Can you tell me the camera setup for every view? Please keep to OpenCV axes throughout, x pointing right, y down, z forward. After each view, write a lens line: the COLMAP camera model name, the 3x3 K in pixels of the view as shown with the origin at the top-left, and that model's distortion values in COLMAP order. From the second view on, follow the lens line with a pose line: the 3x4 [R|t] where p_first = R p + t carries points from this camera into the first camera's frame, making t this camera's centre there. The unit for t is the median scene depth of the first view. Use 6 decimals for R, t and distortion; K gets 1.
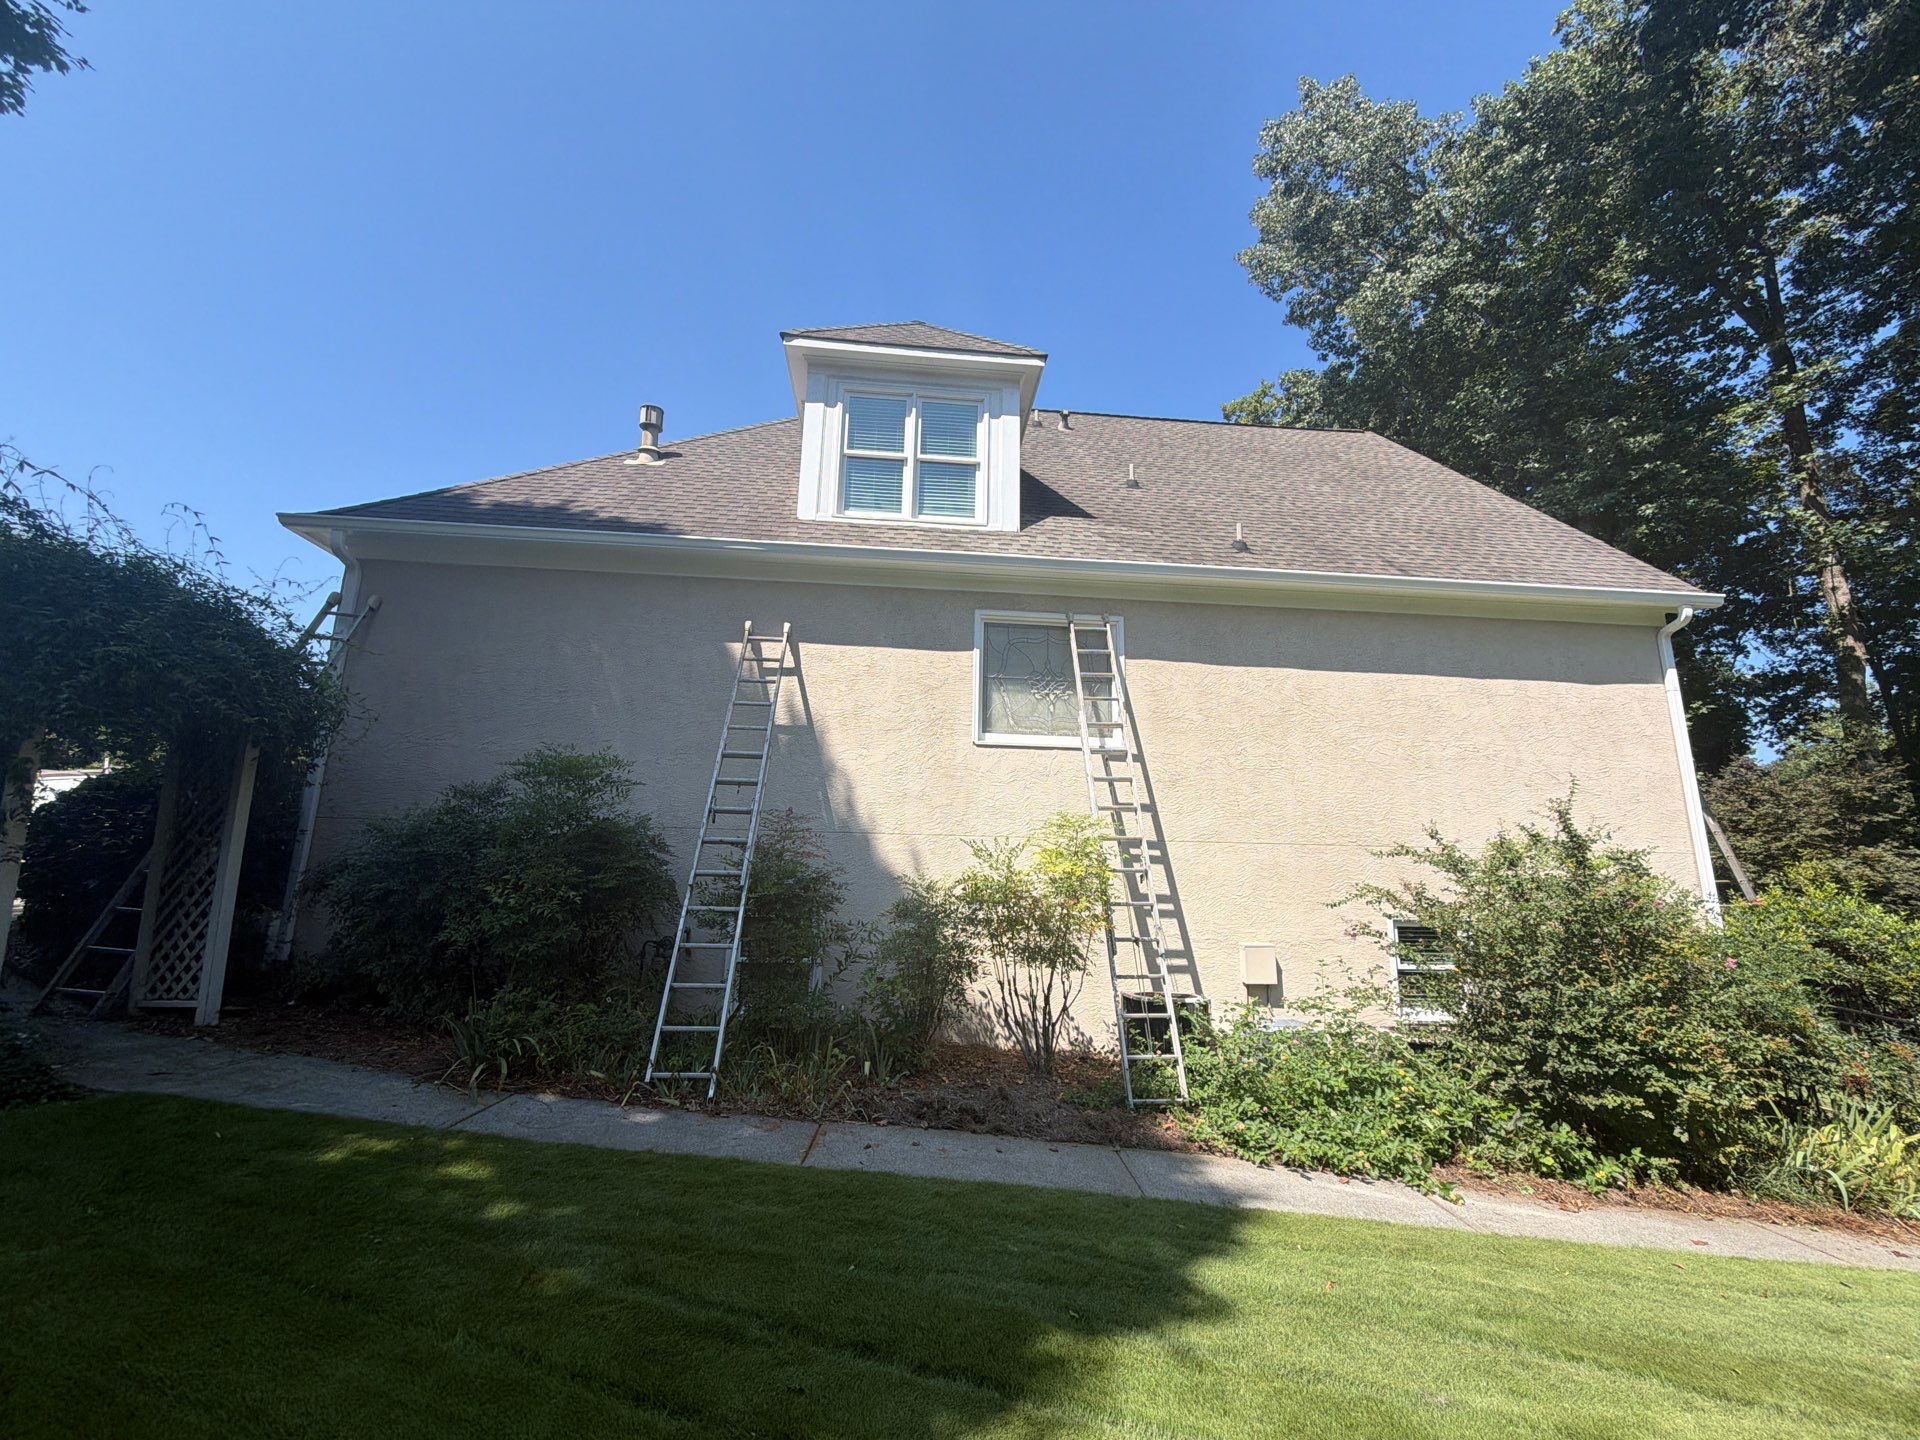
lens RADIAL K [[759.0, 0, 939.4], [0, 759.0, 714.2], [0, 0, 1]] dist [-0.000043, 0.000090]
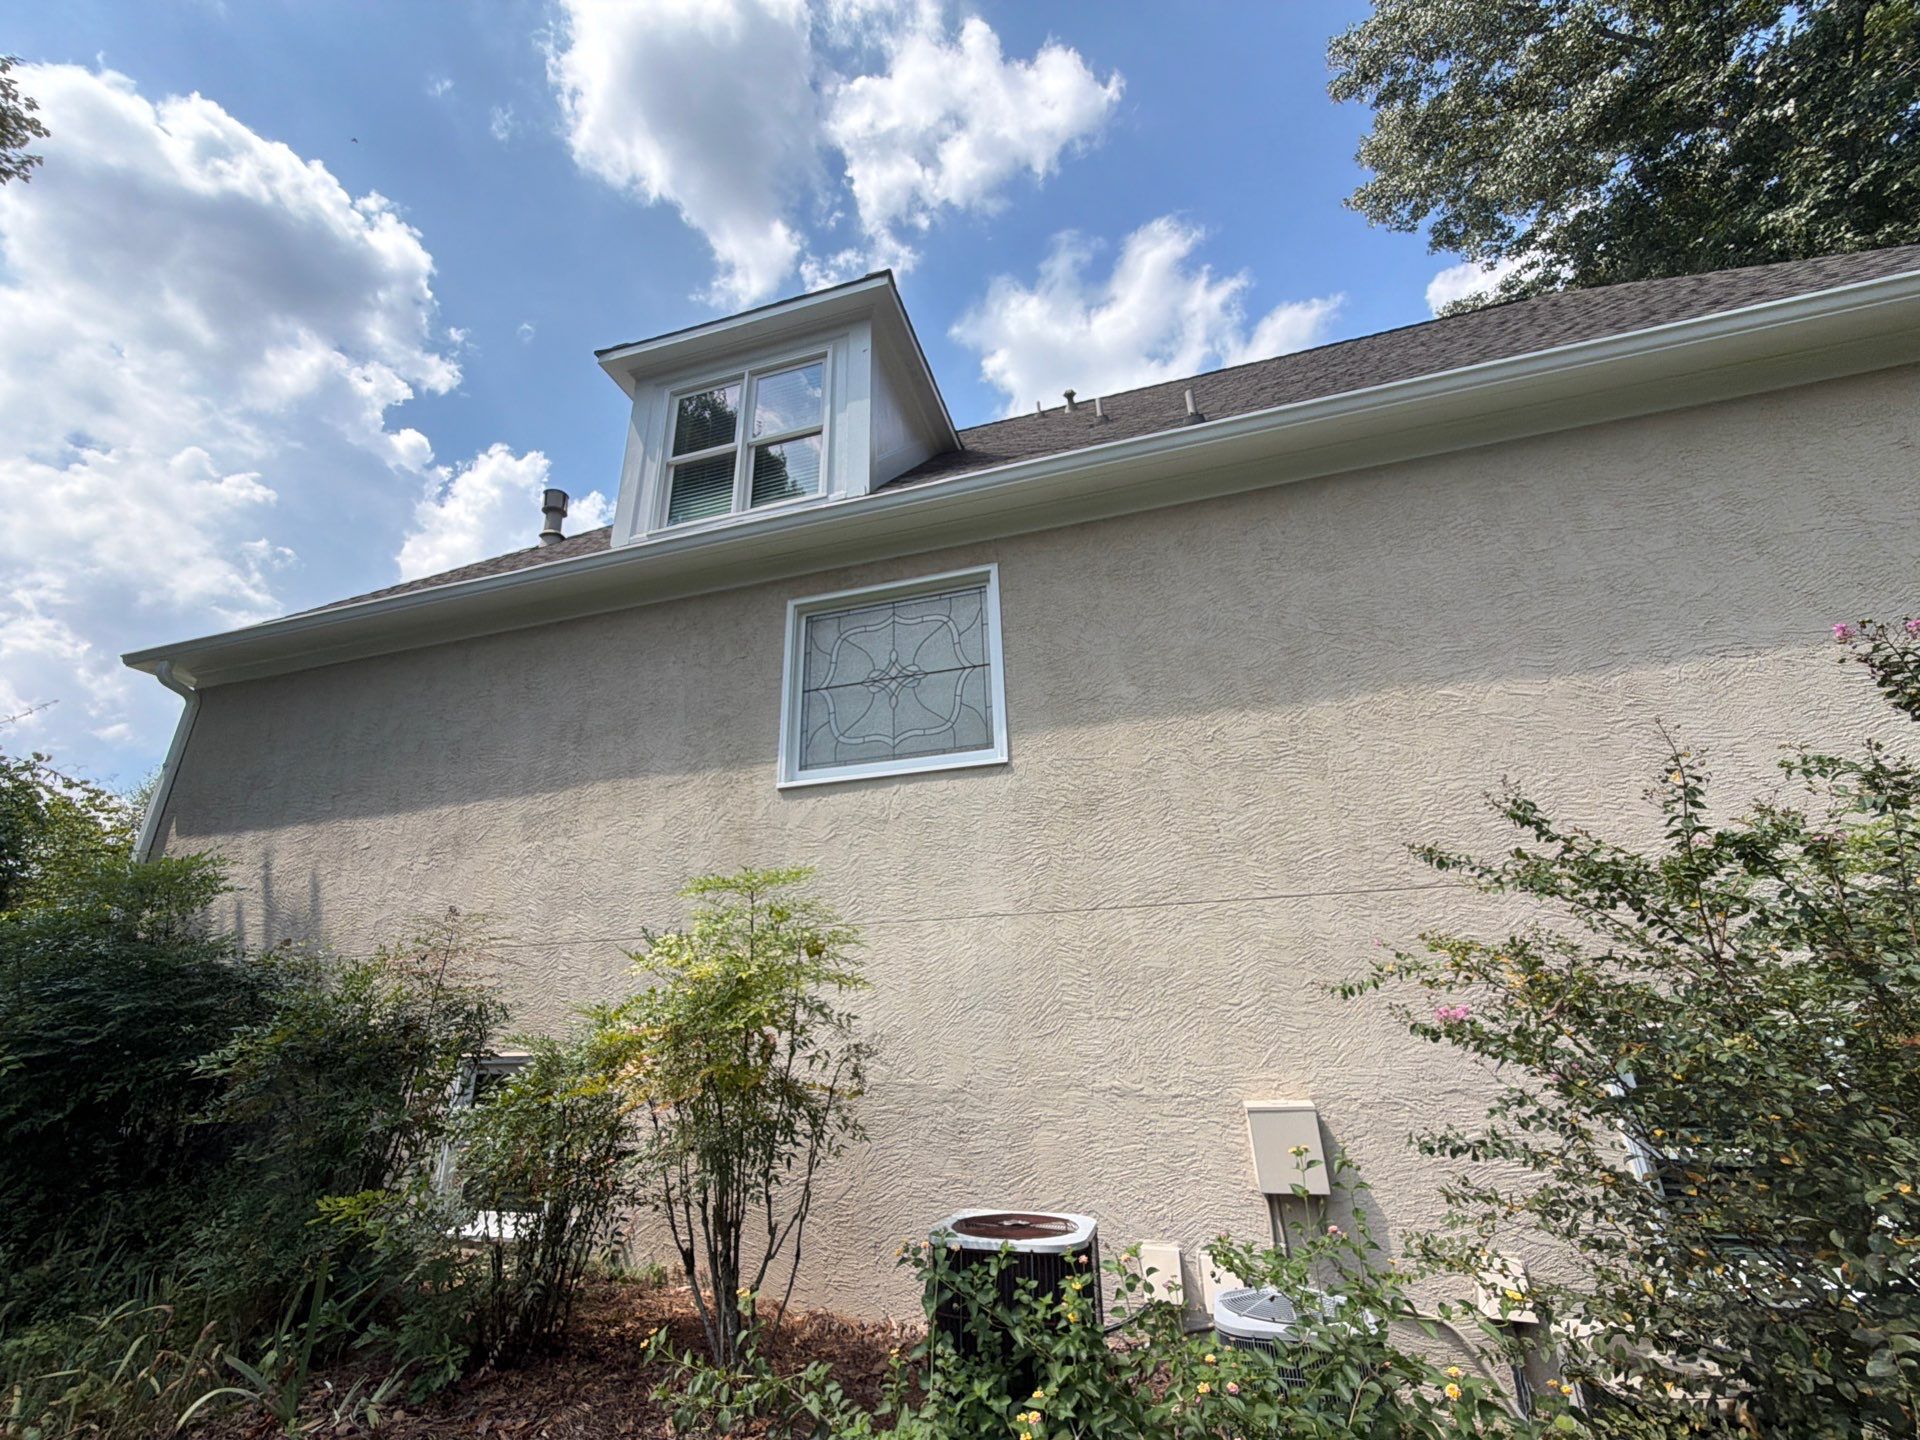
lens RADIAL K [[759.0, 0, 939.4], [0, 759.0, 714.2], [0, 0, 1]] dist [-0.000043, 0.000090]
pose [[0.932376, -0.174886, -0.316370, 0.399512], [0.121300, 0.975801, -0.181928, 0.113989], [0.340531, 0.131249, 0.931028, 0.418151]]
